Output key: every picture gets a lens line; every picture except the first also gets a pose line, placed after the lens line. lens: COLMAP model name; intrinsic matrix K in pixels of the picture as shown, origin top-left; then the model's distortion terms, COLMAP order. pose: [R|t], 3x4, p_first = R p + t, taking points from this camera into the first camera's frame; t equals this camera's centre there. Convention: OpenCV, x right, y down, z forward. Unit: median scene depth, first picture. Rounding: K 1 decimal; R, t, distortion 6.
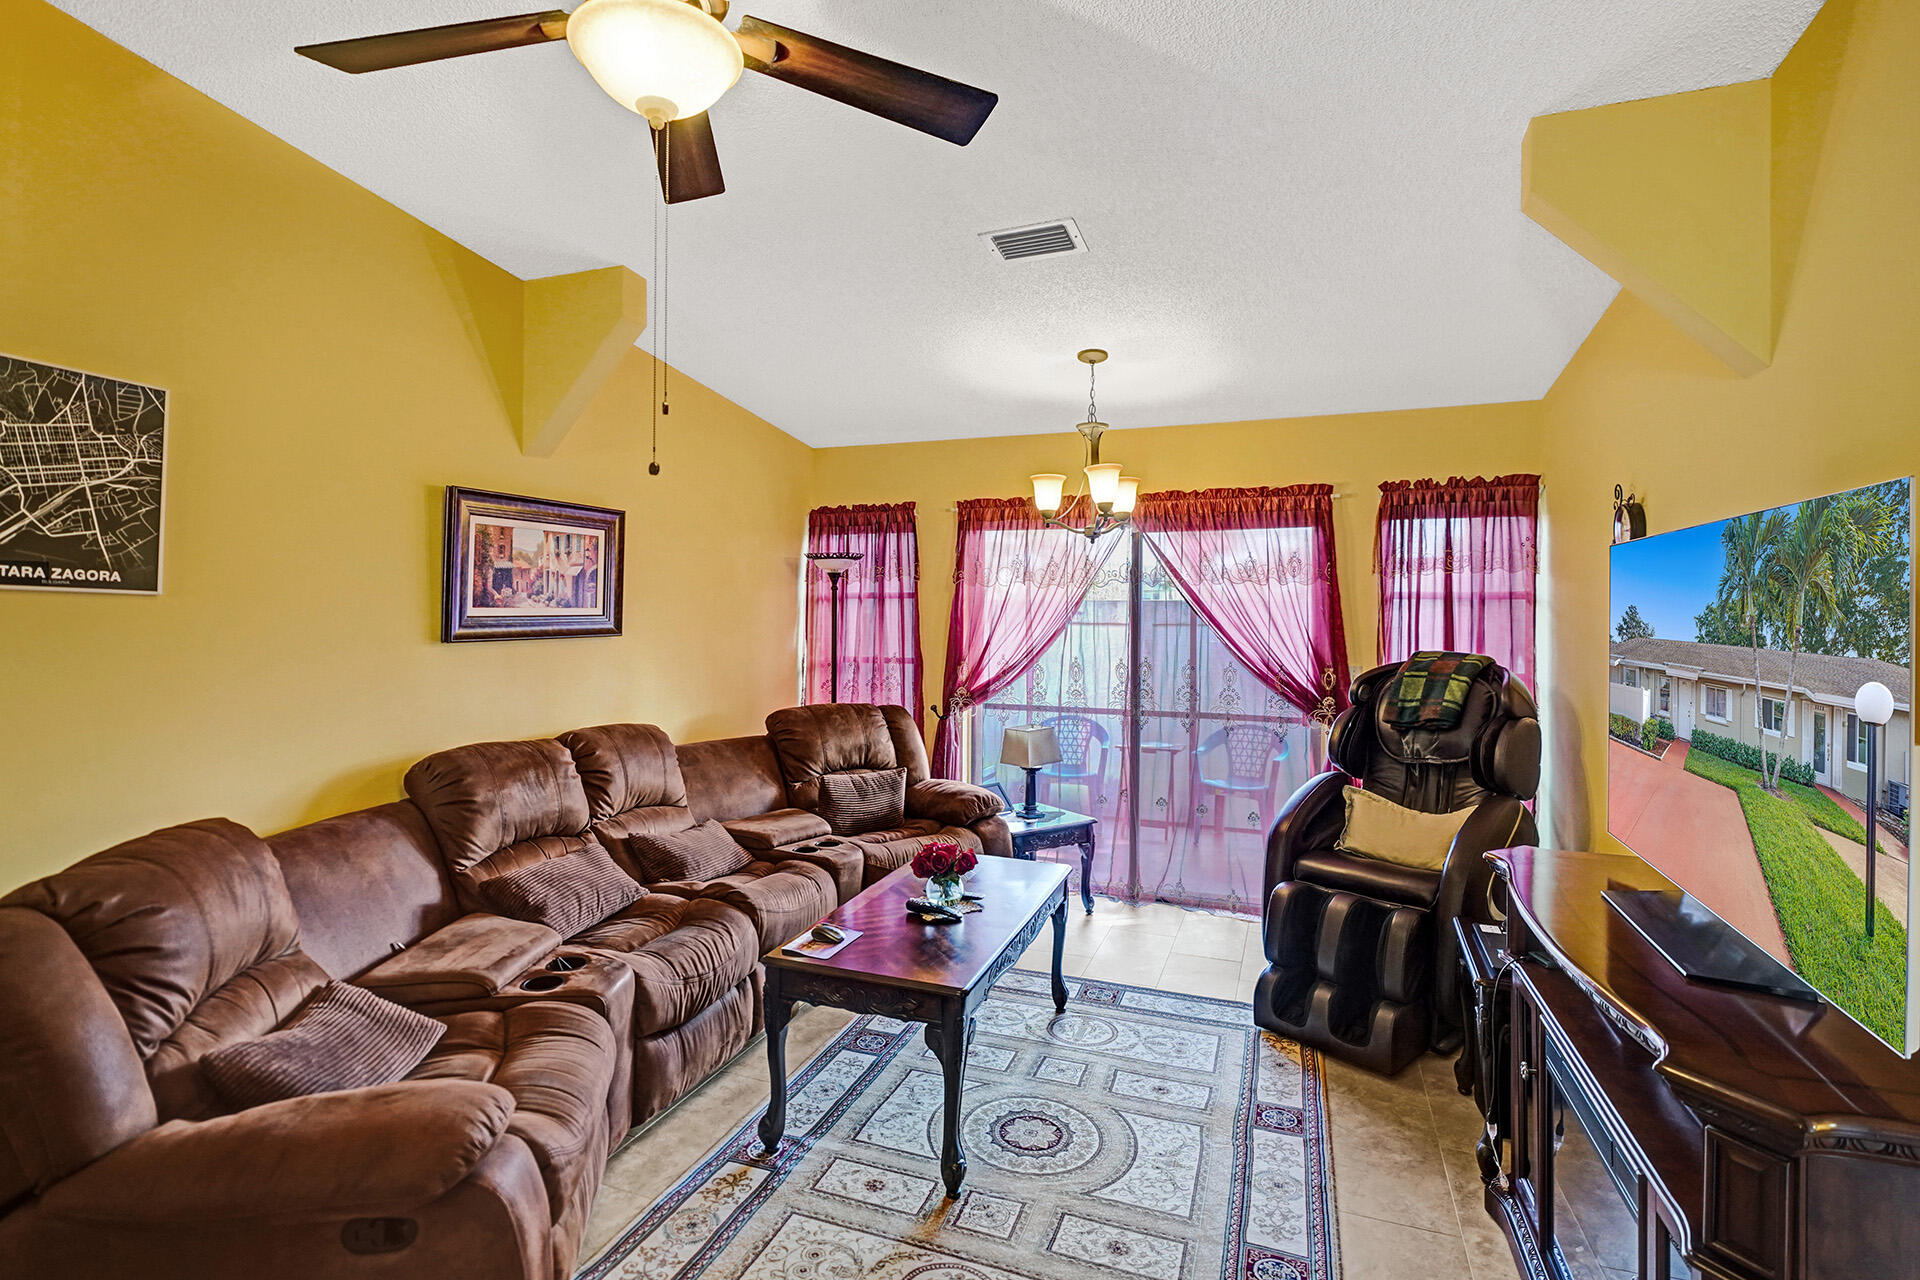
lens RADIAL K [[916.9, 0, 943.5], [0, 916.9, 607.4], [0, 0, 1]] dist [-0.007834, -0.000064]
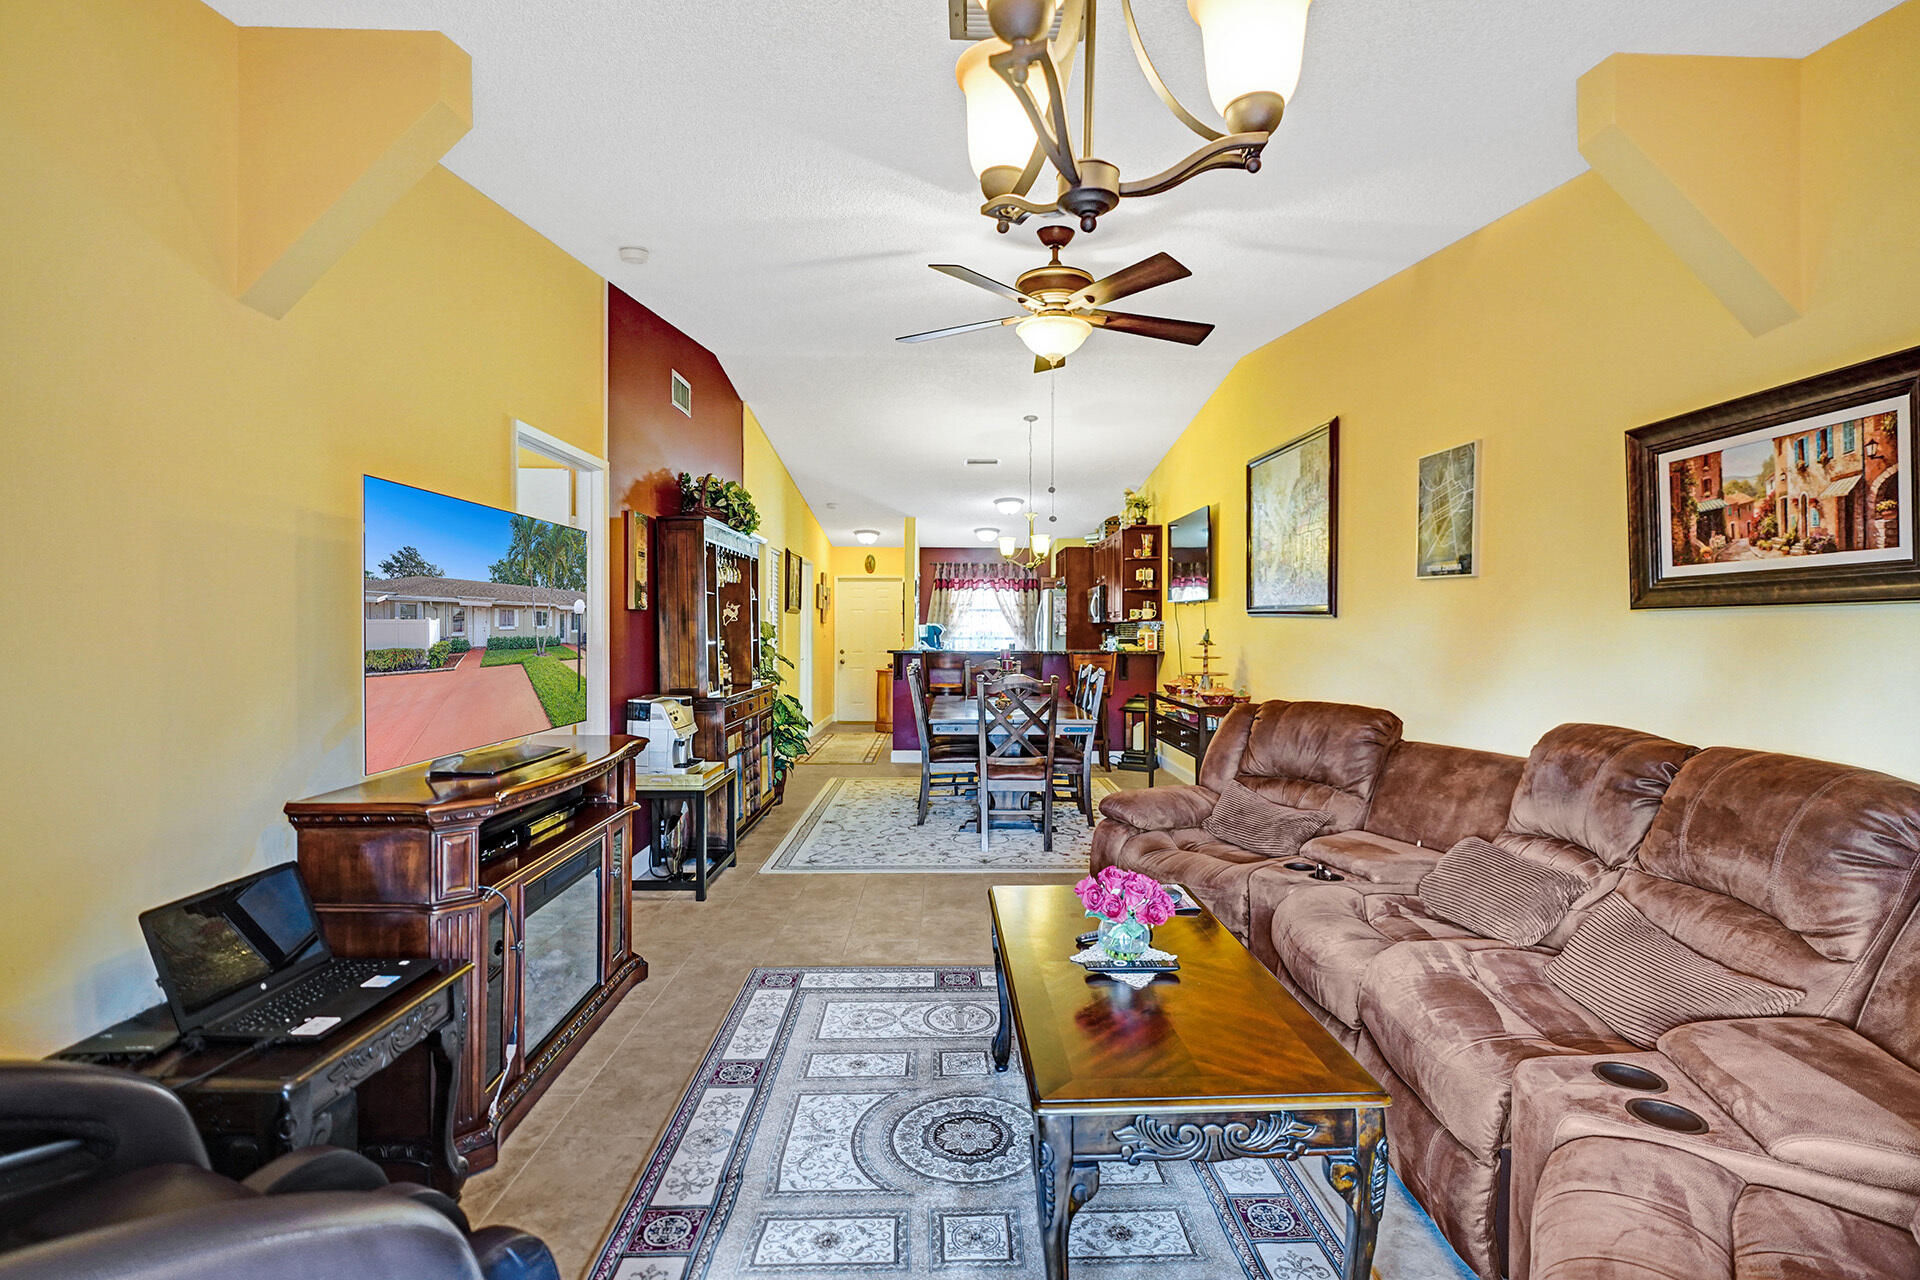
lens RADIAL K [[896.8, 0, 960.0], [0, 896.8, 640.0], [0, 0, 1]] dist [-0.004286, -0.001098]
pose [[-0.926498, -0.005994, -0.376251, 0.323001], [-0.009803, 0.999918, 0.008209, 0.057284], [0.376171, 0.011294, -0.926481, 1.333966]]
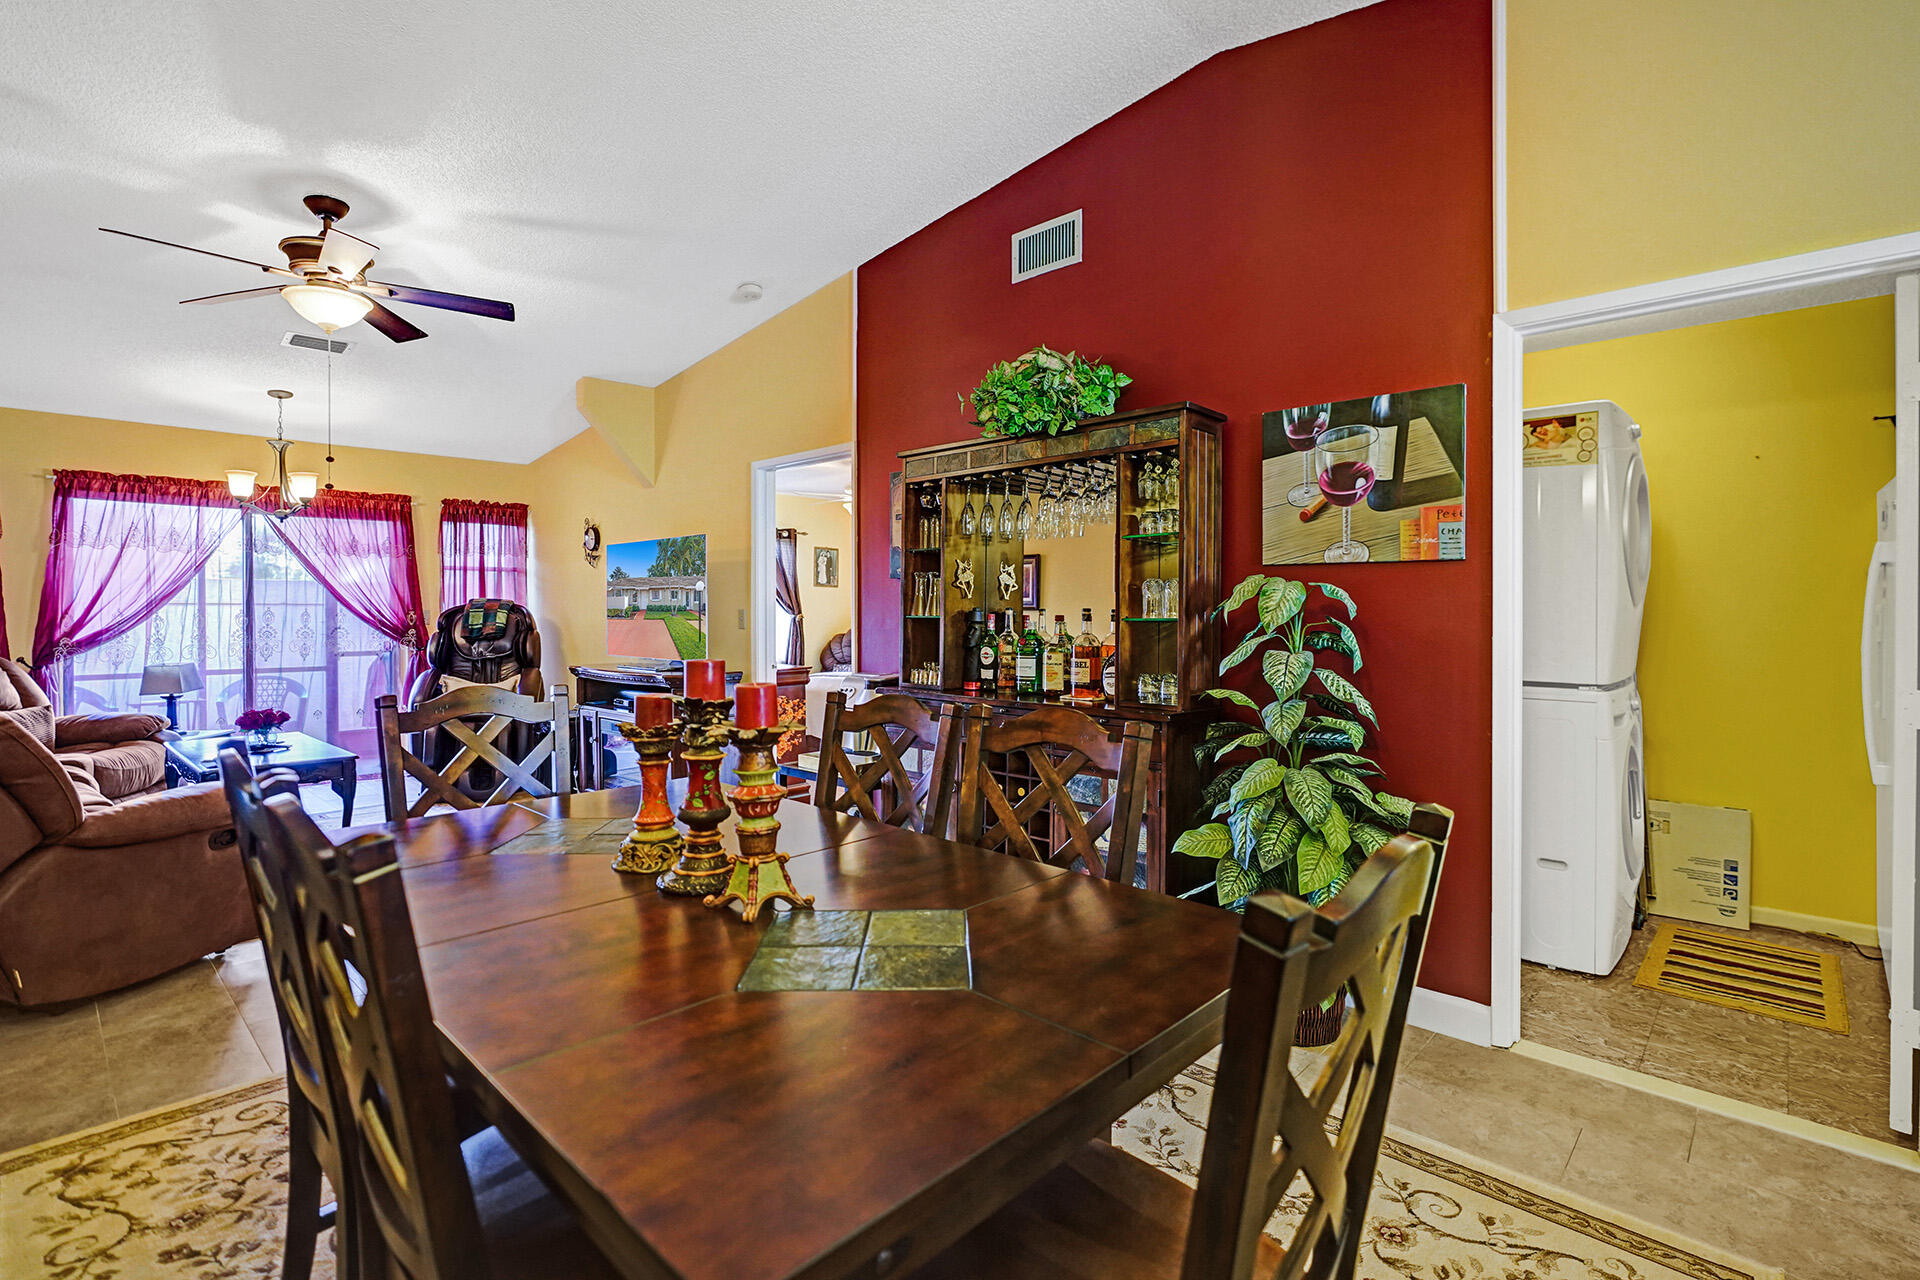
lens RADIAL K [[888.4, 0, 963.7], [0, 888.4, 613.3], [0, 0, 1]] dist [-0.007143, 0.000777]
pose [[0.371949, -0.011706, 0.928179, -0.799311], [-0.001054, 0.999915, 0.013033, 0.059451], [-0.928252, -0.005826, 0.371905, -0.571403]]
